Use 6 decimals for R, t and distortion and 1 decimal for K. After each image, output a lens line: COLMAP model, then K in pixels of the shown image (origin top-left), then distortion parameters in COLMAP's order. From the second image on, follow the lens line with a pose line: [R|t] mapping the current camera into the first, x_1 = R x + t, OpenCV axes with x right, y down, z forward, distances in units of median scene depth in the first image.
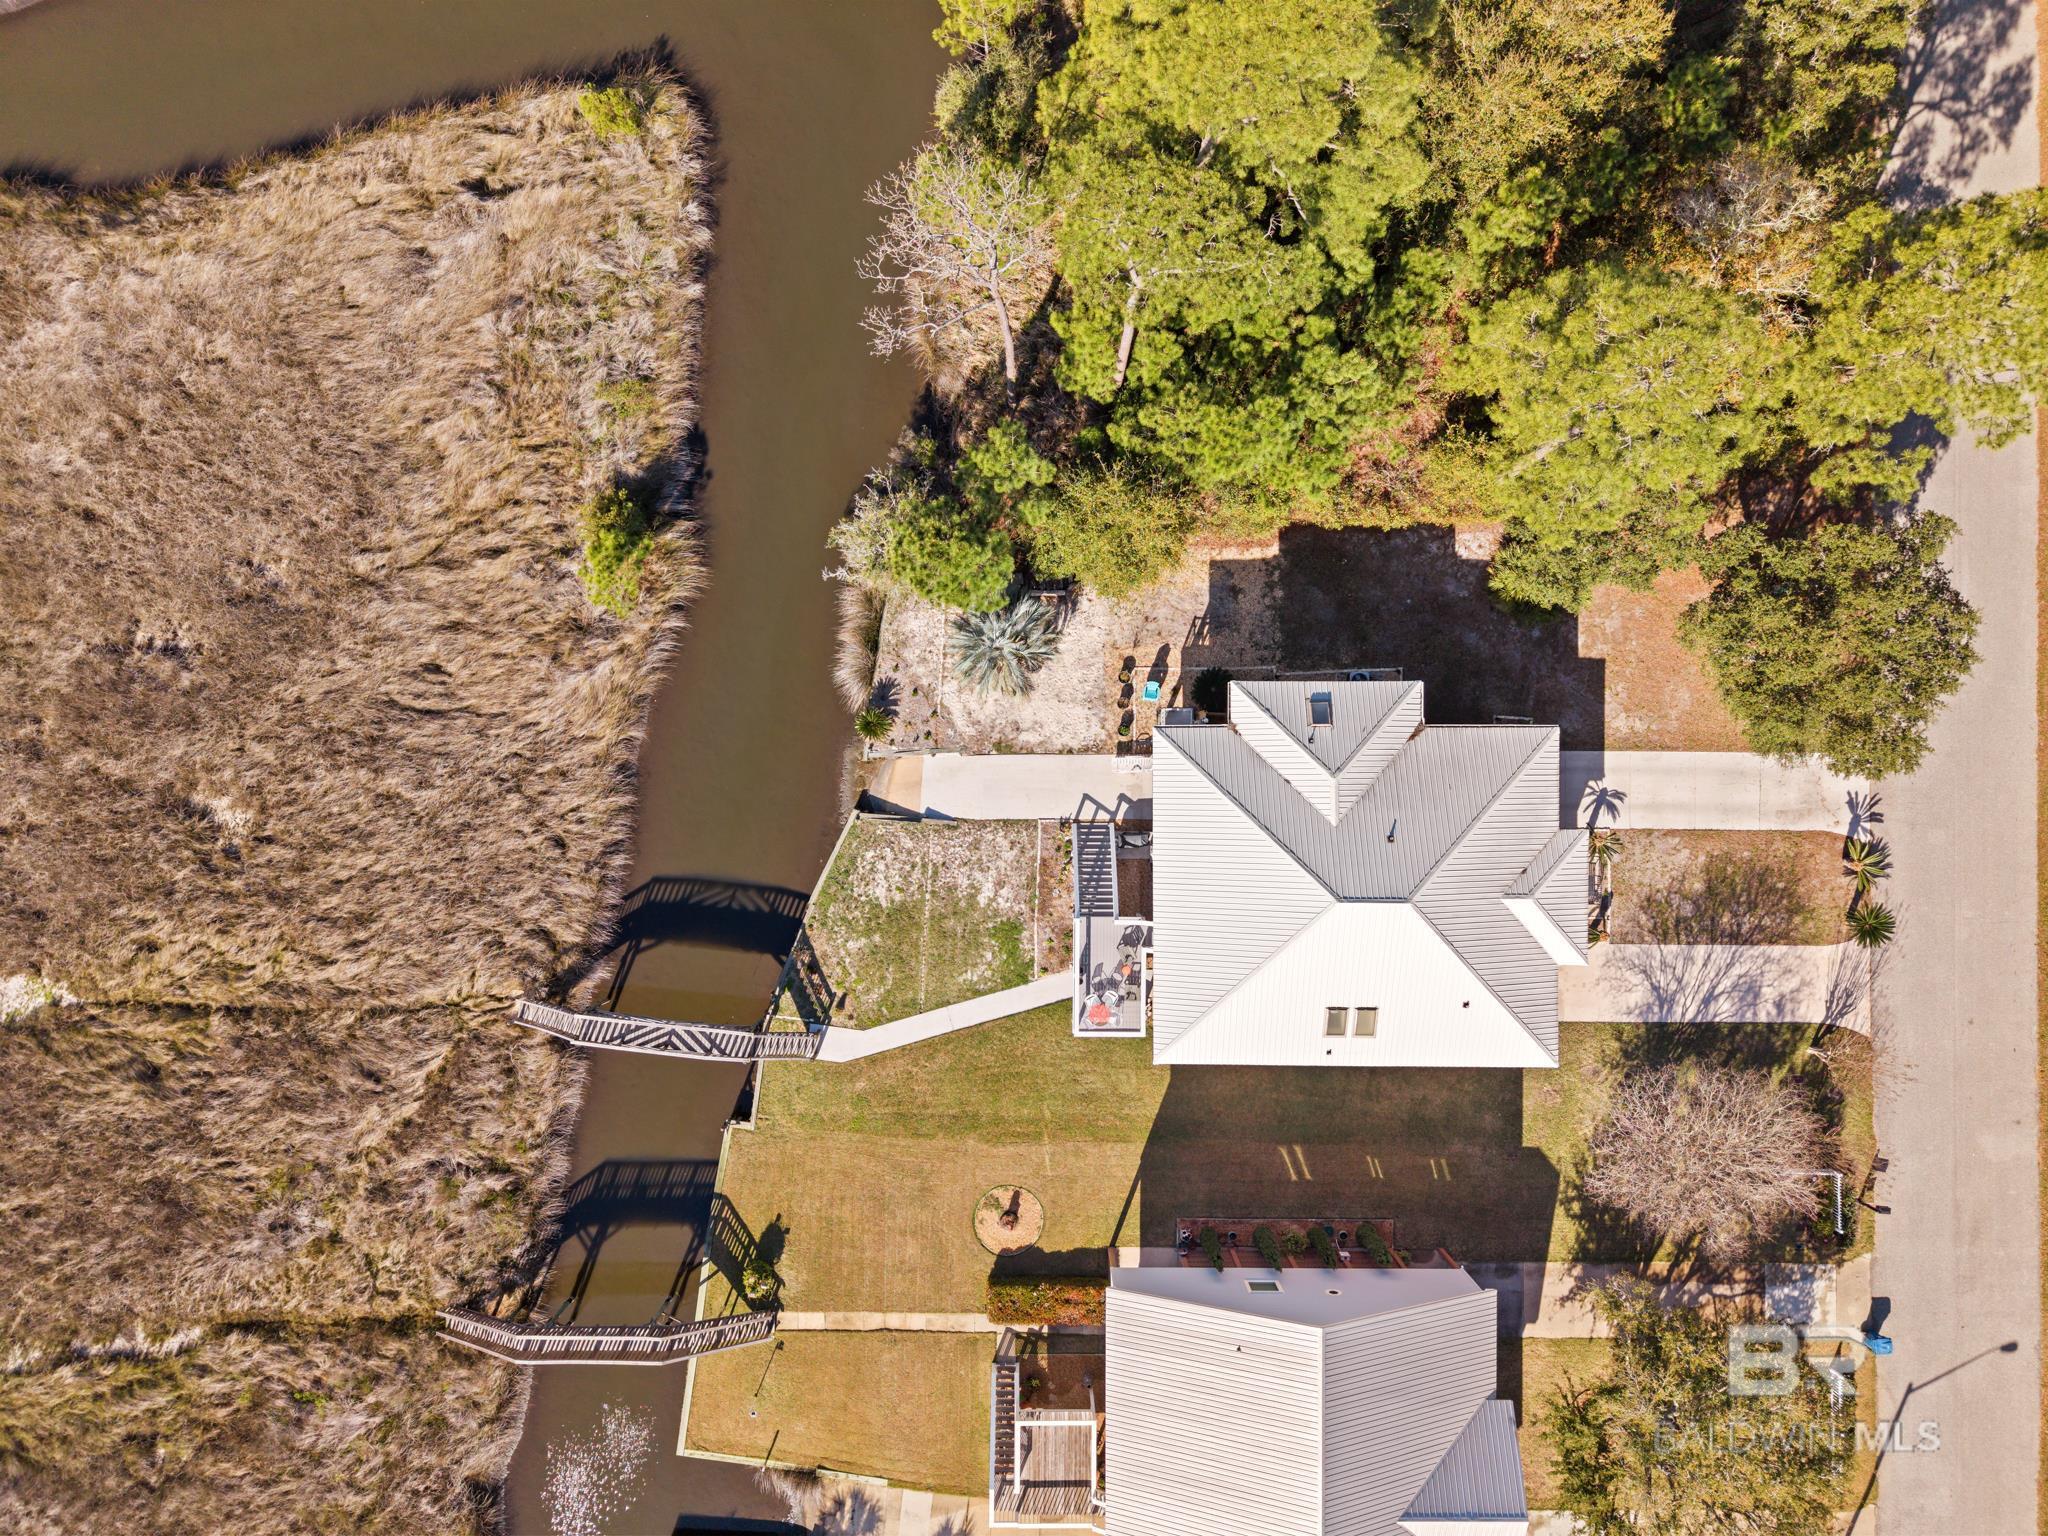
lens RADIAL K [[1367.3, 0, 1024.0], [0, 1367.3, 768.0], [0, 0, 1]] dist [0.034316, -0.040241]
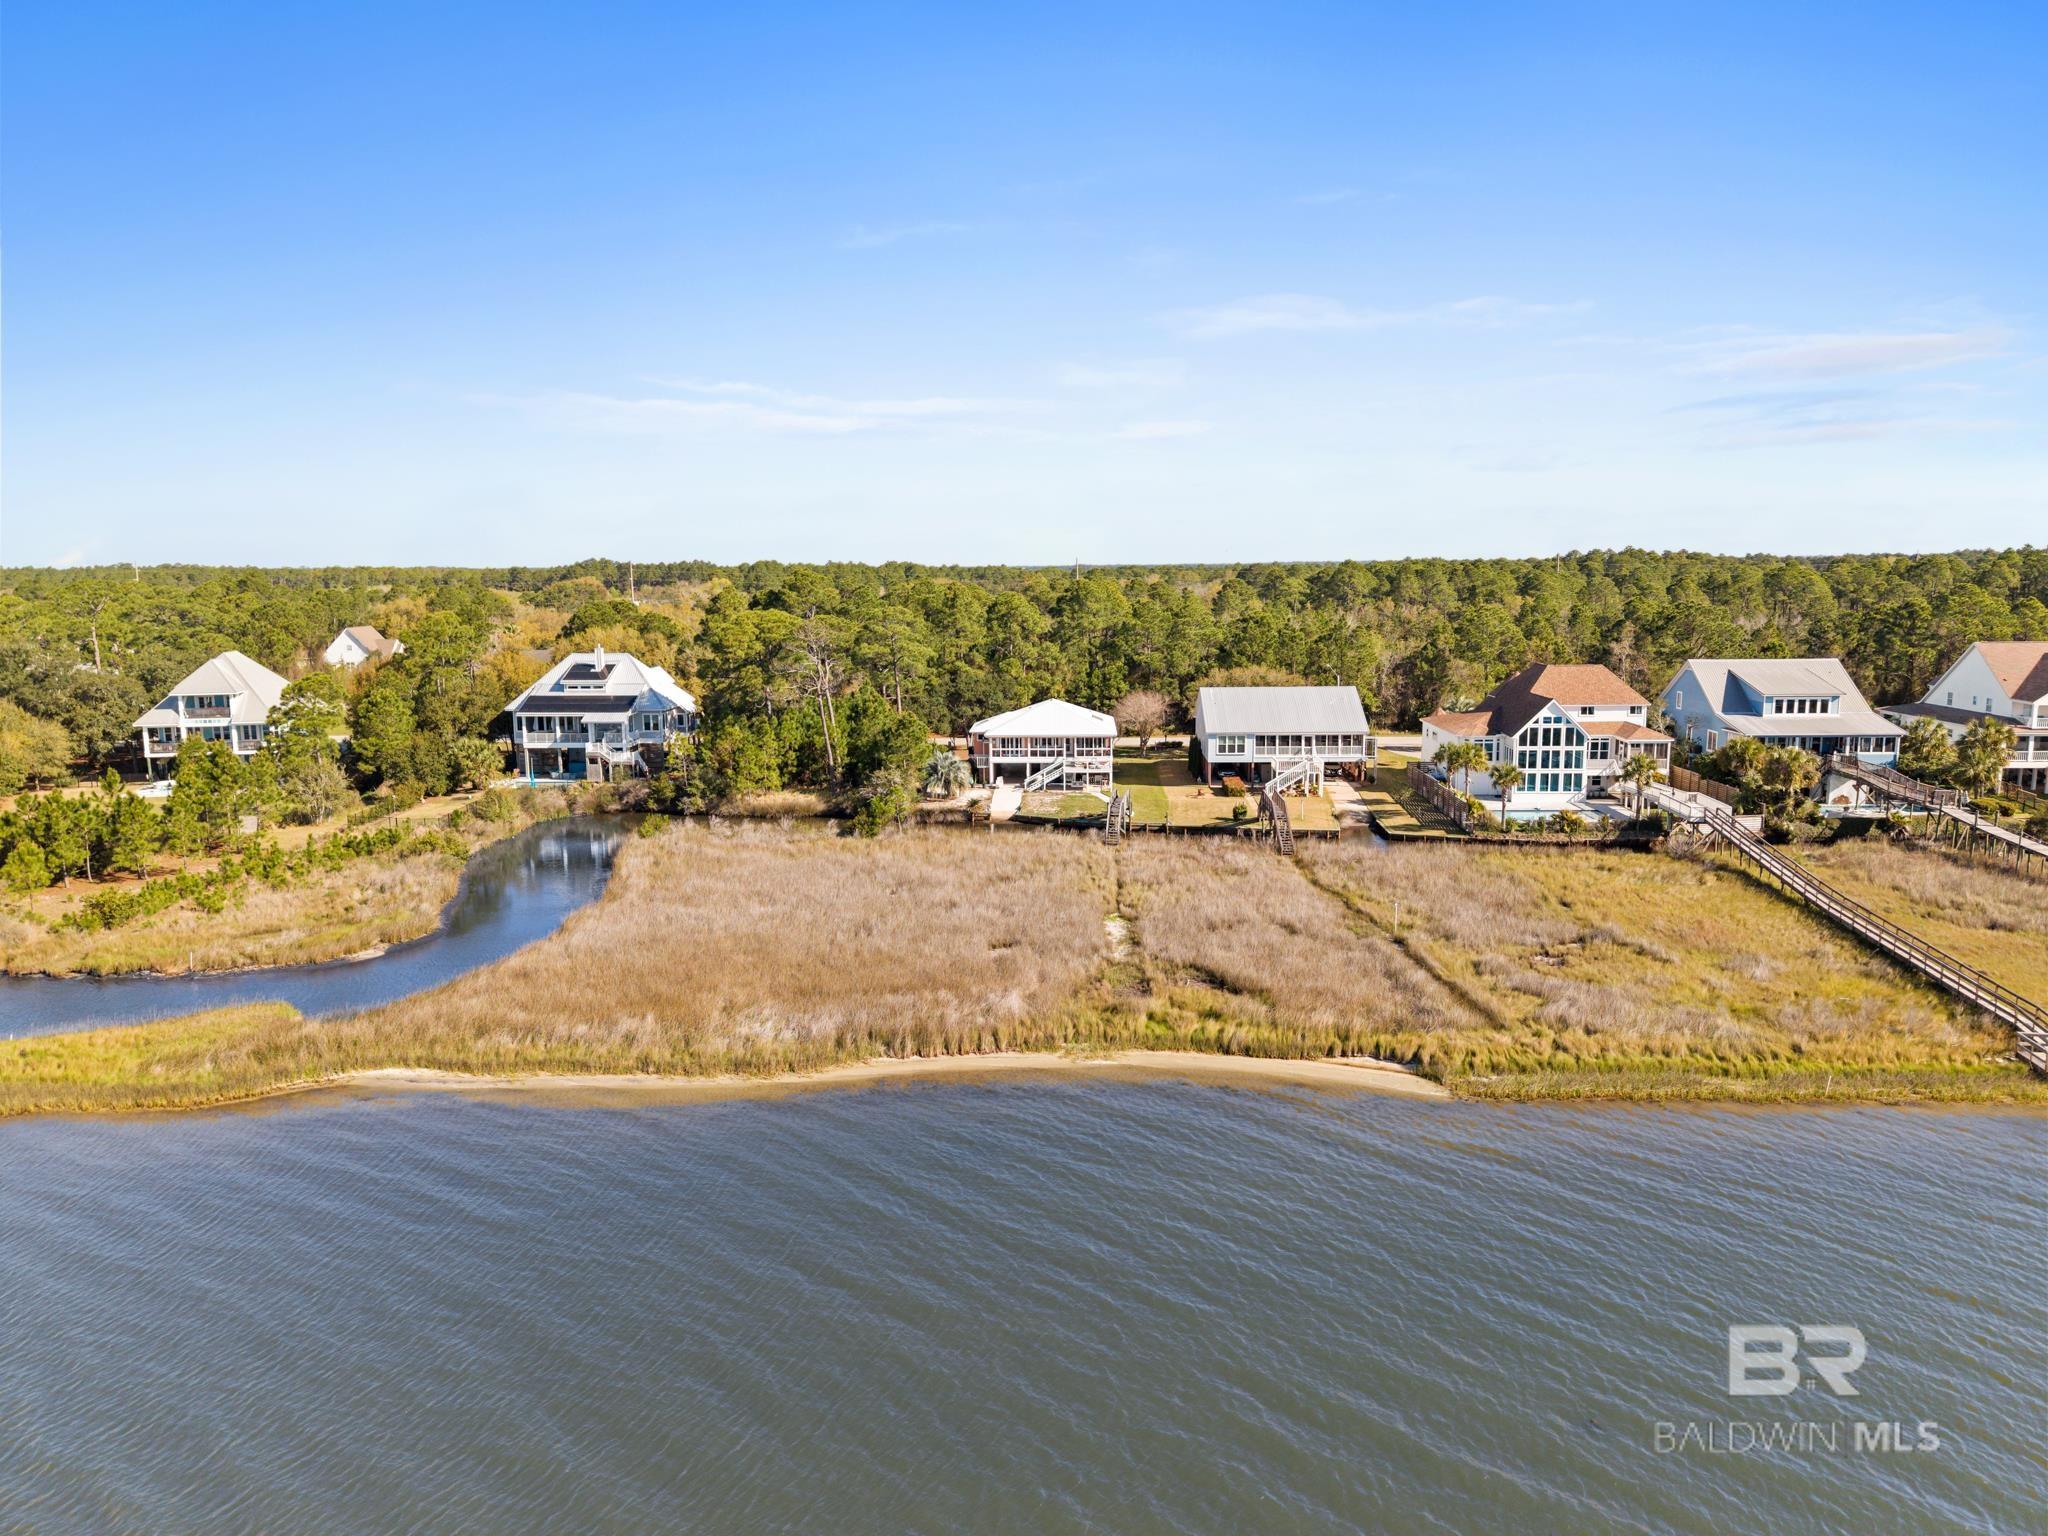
lens RADIAL K [[1360.4, 0, 1024.0], [0, 1360.4, 768.0], [0, 0, 1]] dist [0.056911, -0.073745]
pose [[0.038246, -0.147477, 0.988326, -2.170850], [0.999250, -0.000297, -0.038713, 0.126279], [0.006003, 0.989065, 0.147355, 0.629658]]
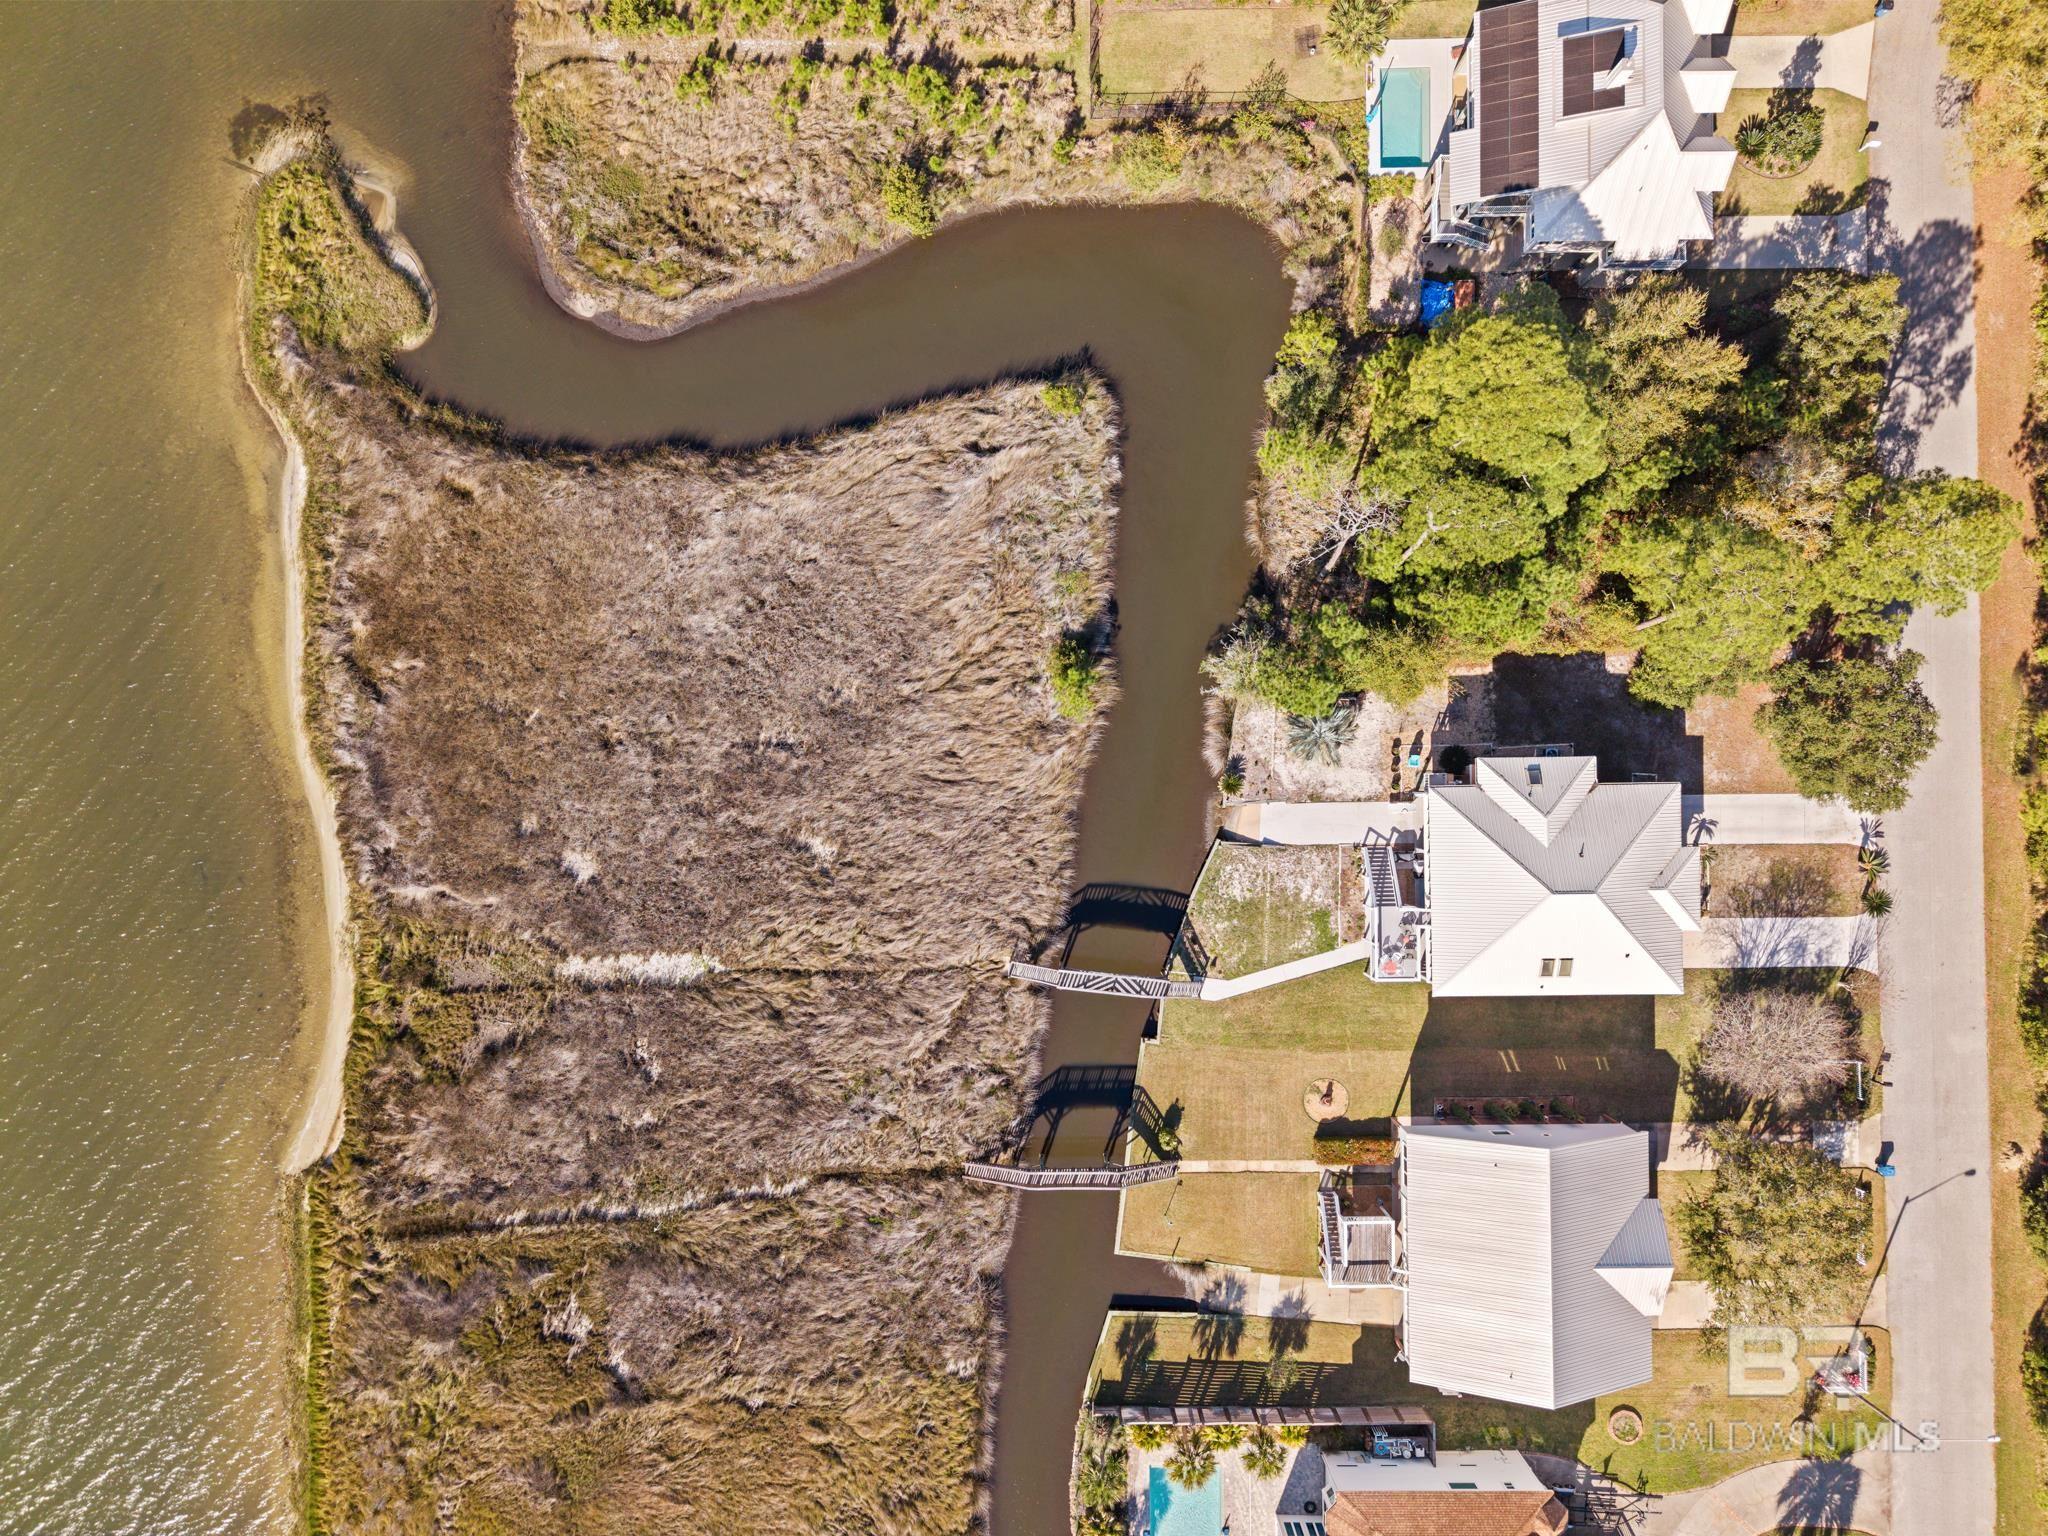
lens RADIAL K [[1360.4, 0, 1024.0], [0, 1360.4, 768.0], [0, 0, 1]] dist [0.056911, -0.073745]
pose [[0.999850, -0.016579, -0.004998, -0.339738], [0.016570, 0.999861, -0.001840, -0.052244], [0.005027, 0.001756, 0.999986, -0.561261]]
